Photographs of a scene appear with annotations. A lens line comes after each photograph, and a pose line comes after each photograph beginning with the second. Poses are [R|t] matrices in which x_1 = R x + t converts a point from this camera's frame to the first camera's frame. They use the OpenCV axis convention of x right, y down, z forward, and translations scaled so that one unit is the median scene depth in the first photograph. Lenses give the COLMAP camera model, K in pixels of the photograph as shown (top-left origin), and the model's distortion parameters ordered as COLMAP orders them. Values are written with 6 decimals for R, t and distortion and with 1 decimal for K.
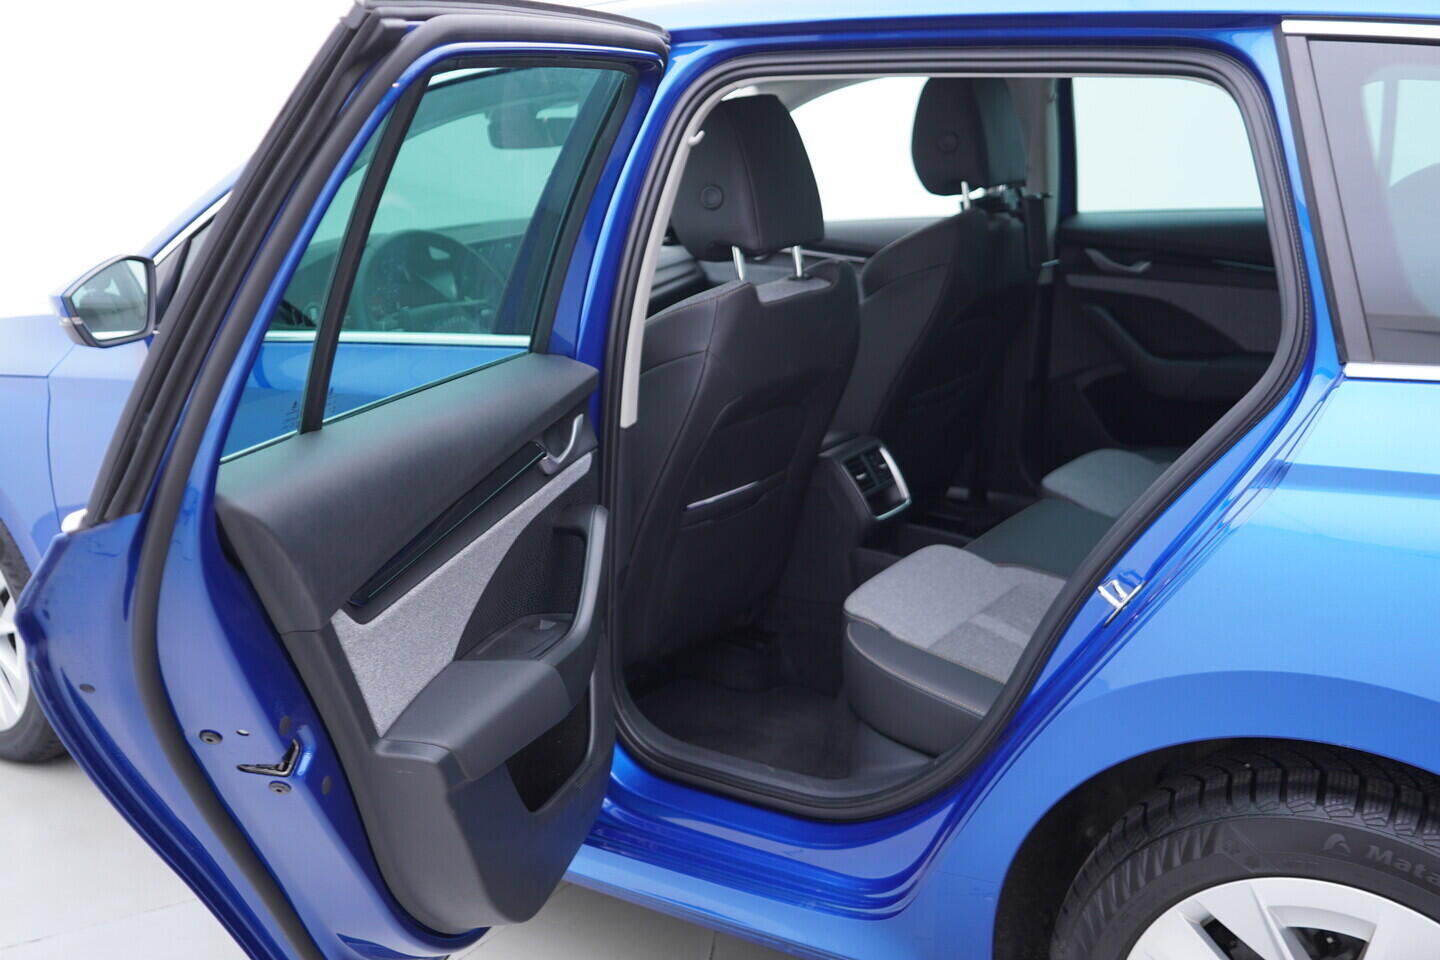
lens RADIAL K [[1517.3, 0, 720.0], [0, 1517.3, 480.0], [0, 0, 1]] dist [-0.006221, 0.029549]
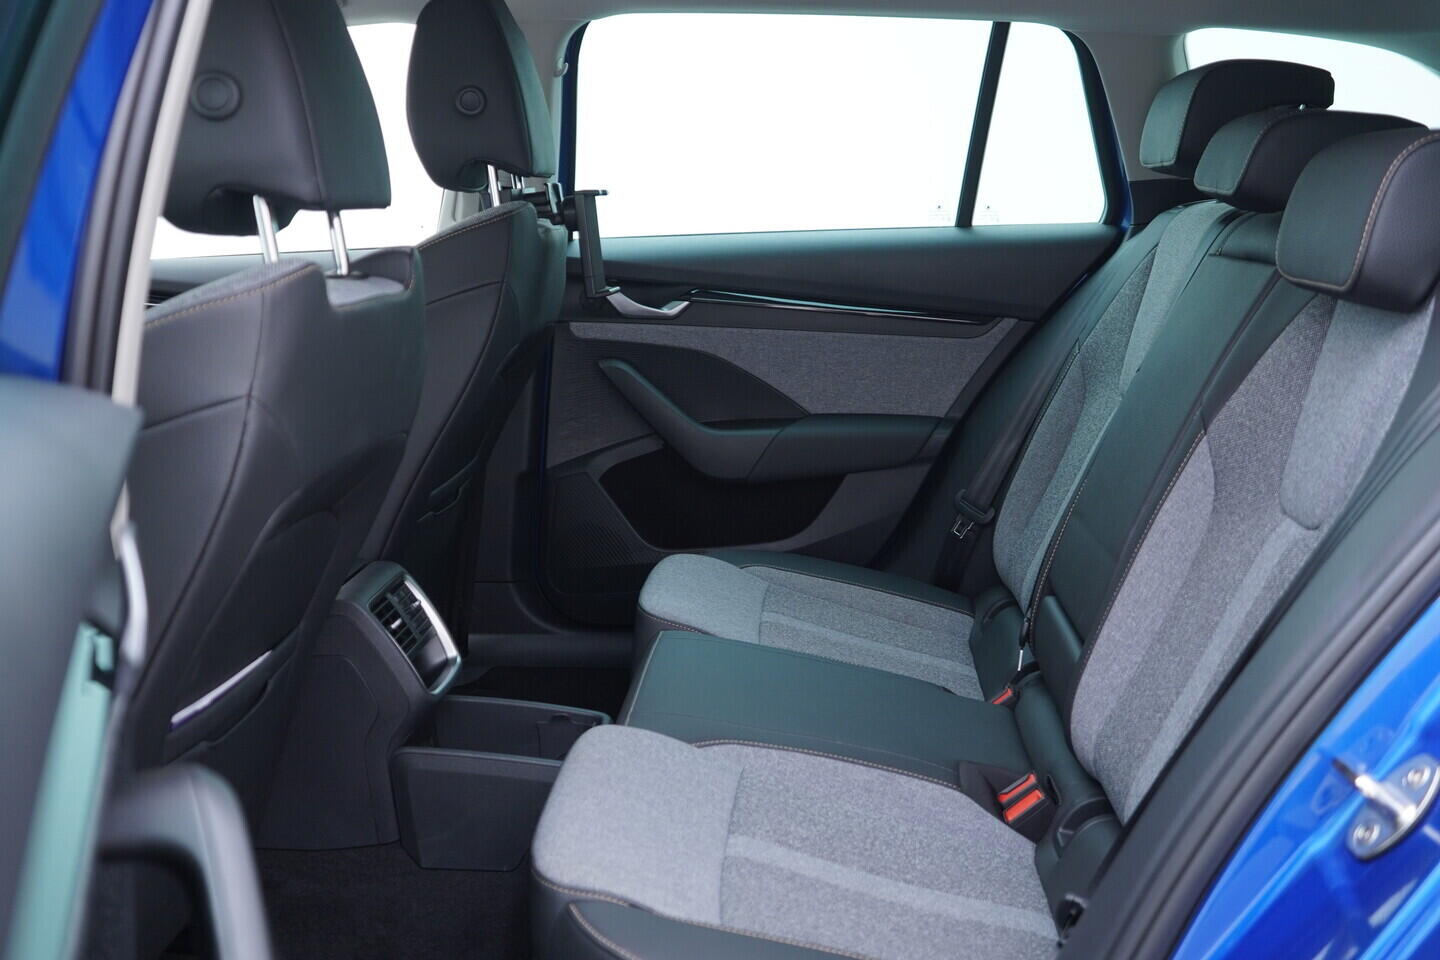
lens RADIAL K [[1517.3, 0, 720.0], [0, 1517.3, 480.0], [0, 0, 1]] dist [-0.006221, 0.029549]
pose [[0.856978, -0.060099, 0.511837, -0.102501], [0.105473, 0.992608, -0.060044, -0.010860], [-0.504445, 0.105442, 0.856981, 0.409357]]
